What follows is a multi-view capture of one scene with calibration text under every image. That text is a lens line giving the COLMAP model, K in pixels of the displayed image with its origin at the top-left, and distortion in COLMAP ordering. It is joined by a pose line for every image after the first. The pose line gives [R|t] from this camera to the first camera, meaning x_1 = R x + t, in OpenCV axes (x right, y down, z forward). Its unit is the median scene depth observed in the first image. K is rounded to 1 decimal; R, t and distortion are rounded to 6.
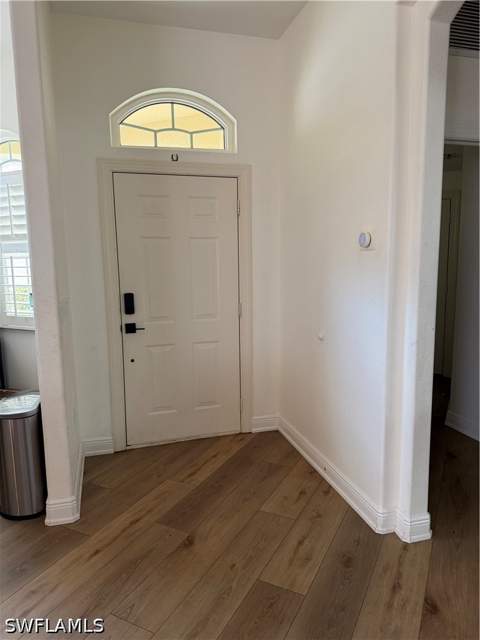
lens RADIAL K [[447.9, 0, 237.3], [0, 447.9, 317.5], [0, 0, 1]] dist [0.120272, -0.172804]
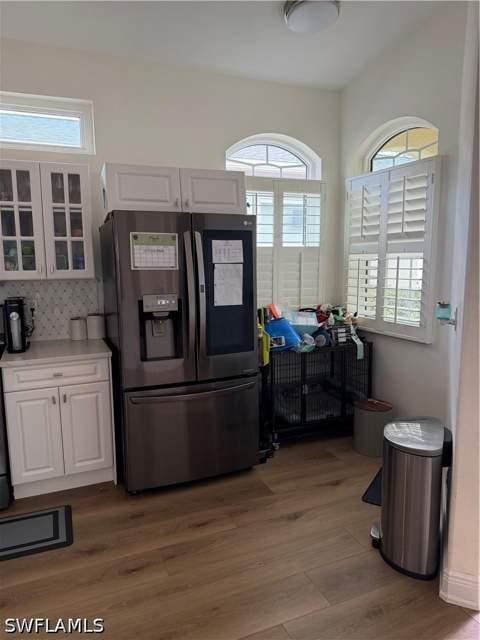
lens RADIAL K [[447.9, 0, 237.3], [0, 447.9, 317.5], [0, 0, 1]] dist [0.120272, -0.172804]
pose [[0.768562, 0.093257, -0.632942, -0.160673], [-0.093452, 0.995072, 0.033136, -0.014262], [0.632913, 0.033682, 0.773490, 0.105592]]
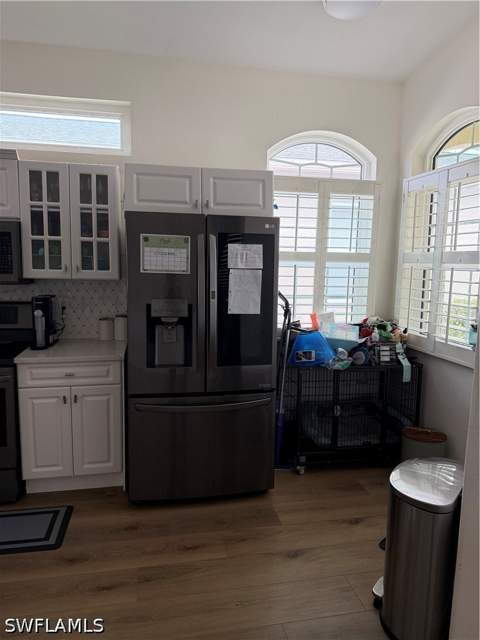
lens RADIAL K [[447.9, 0, 237.3], [0, 447.9, 317.5], [0, 0, 1]] dist [0.120272, -0.172804]
pose [[0.625525, 0.124739, -0.770168, -0.114583], [-0.140296, 0.989029, 0.046238, -0.034321], [0.767486, 0.079128, 0.636163, 0.228488]]
